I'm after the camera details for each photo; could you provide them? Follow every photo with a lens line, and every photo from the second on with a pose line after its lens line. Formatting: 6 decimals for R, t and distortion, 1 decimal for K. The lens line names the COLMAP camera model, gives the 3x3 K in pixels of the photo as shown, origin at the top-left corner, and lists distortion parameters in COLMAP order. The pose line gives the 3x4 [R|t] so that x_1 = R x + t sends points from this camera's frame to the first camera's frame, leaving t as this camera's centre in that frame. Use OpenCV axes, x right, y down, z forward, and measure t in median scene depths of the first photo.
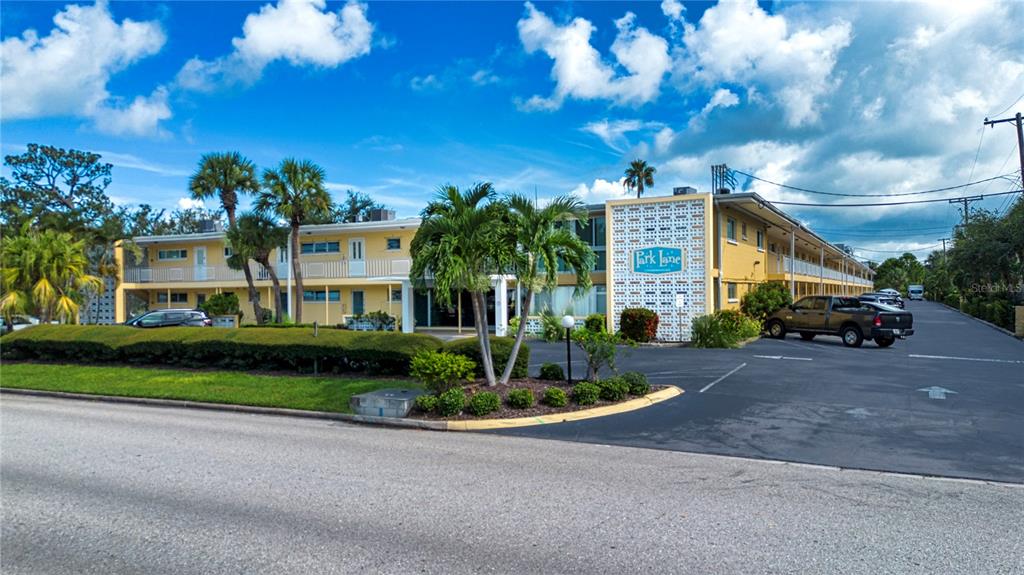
lens RADIAL K [[717.2, 0, 526.6], [0, 717.2, 287.1], [0, 0, 1]] dist [0.064076, -0.039849]
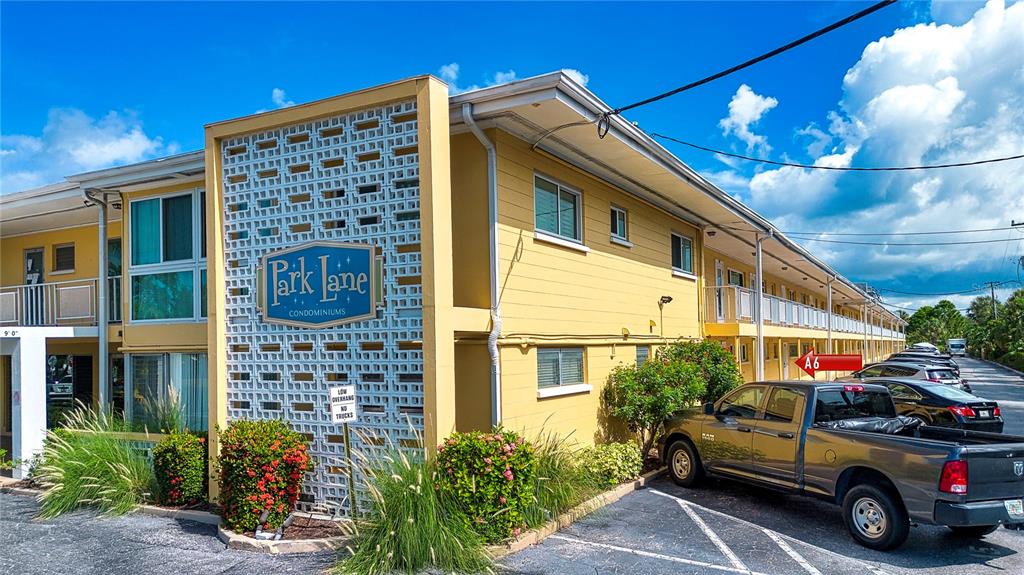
lens RADIAL K [[743.1, 0, 531.2], [0, 743.1, 300.6], [0, 0, 1]] dist [0.099777, -0.099676]
pose [[0.999935, -0.001124, -0.011317, 0.286868], [0.000549, 0.998715, -0.050683, -0.010459], [0.011360, 0.050674, 0.998651, 0.626529]]
